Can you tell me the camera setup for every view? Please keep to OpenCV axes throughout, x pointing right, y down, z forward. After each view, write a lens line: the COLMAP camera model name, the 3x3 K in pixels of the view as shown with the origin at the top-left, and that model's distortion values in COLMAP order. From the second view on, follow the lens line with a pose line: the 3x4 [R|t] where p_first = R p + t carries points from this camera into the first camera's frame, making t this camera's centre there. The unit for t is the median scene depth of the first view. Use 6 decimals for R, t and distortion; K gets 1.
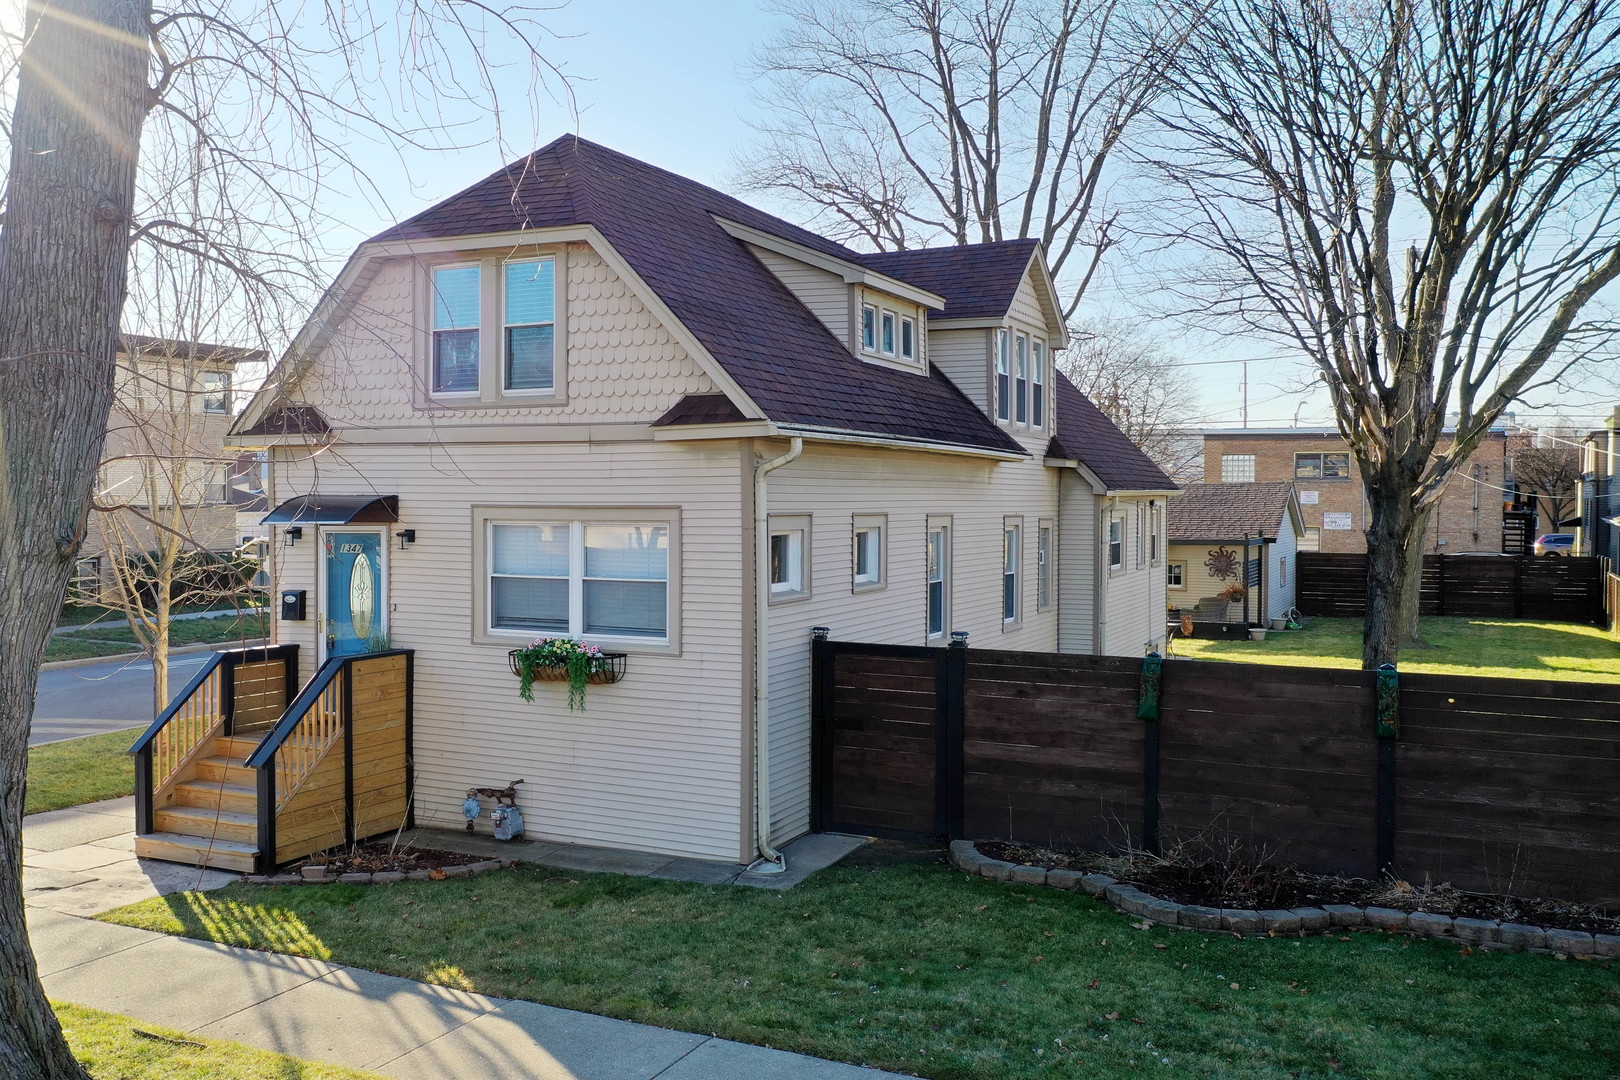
lens RADIAL K [[1643.4, 0, 810.0], [0, 1643.4, 540.0], [0, 0, 1]] dist [-0.012103, -0.007863]
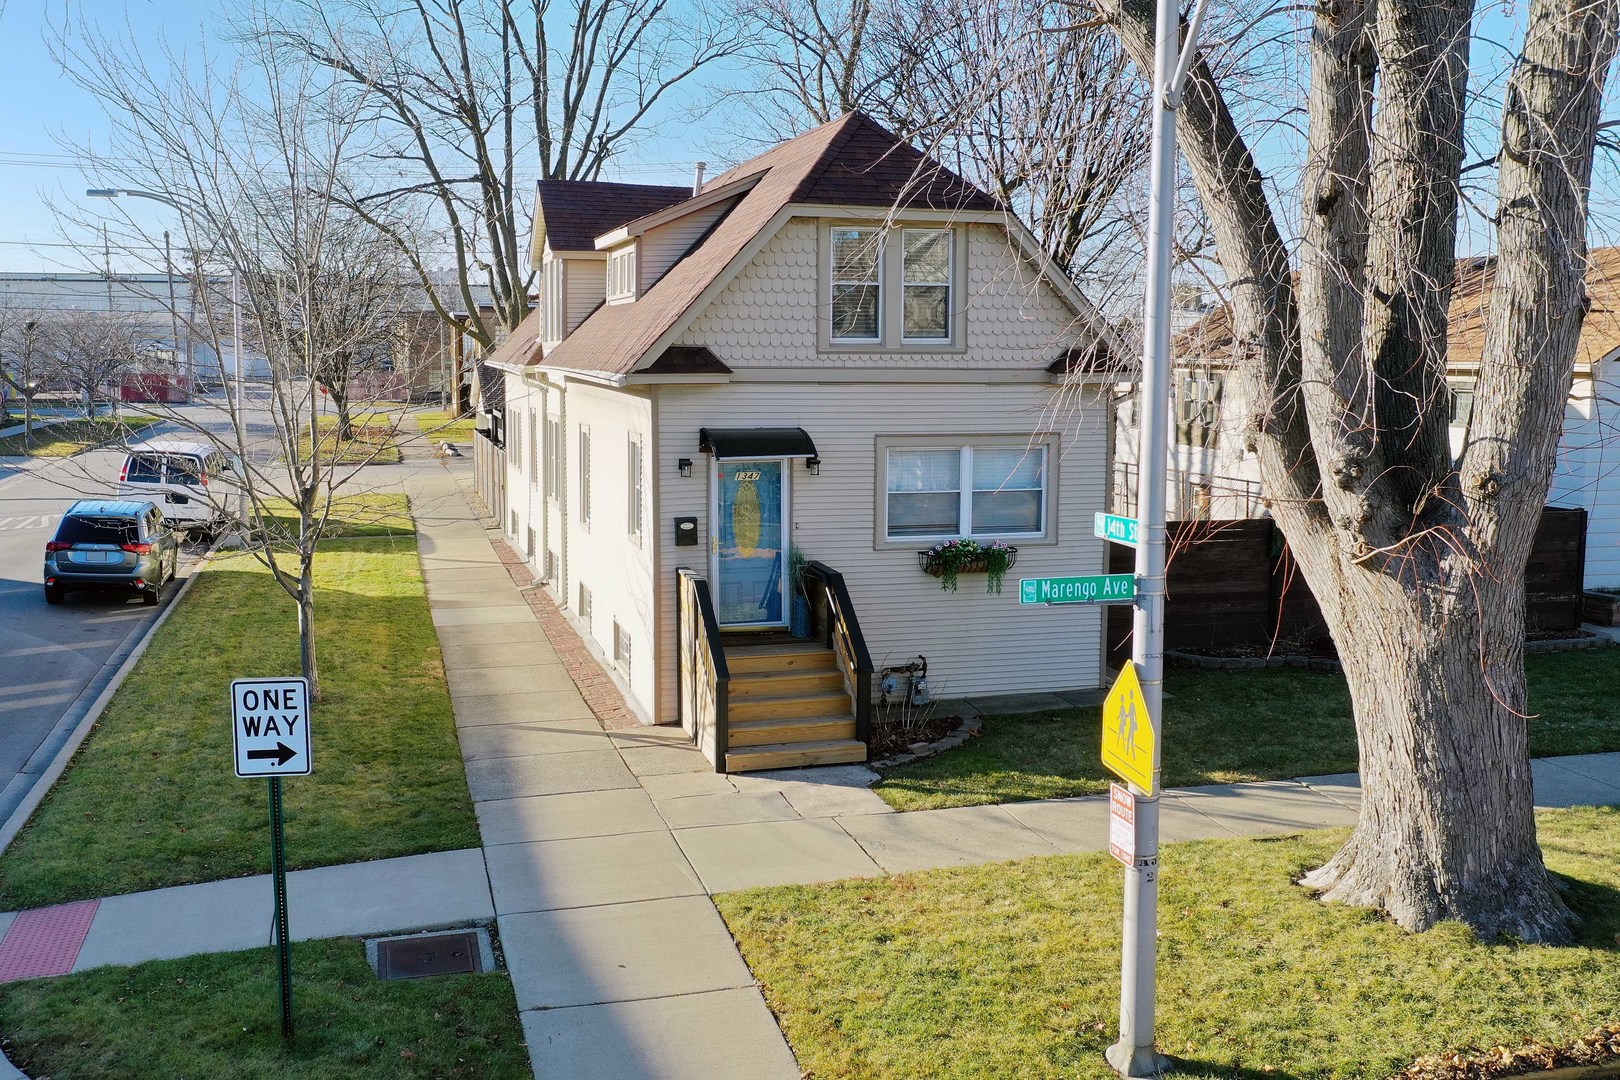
lens RADIAL K [[1580.6, 0, 837.7], [0, 1580.6, 545.0], [0, 0, 1]] dist [-0.011109, -0.015860]
pose [[0.688442, -0.088823, 0.719832, -1.102601], [0.013375, 0.993859, 0.109845, -0.071127], [-0.725168, -0.065994, 0.685402, 0.240009]]
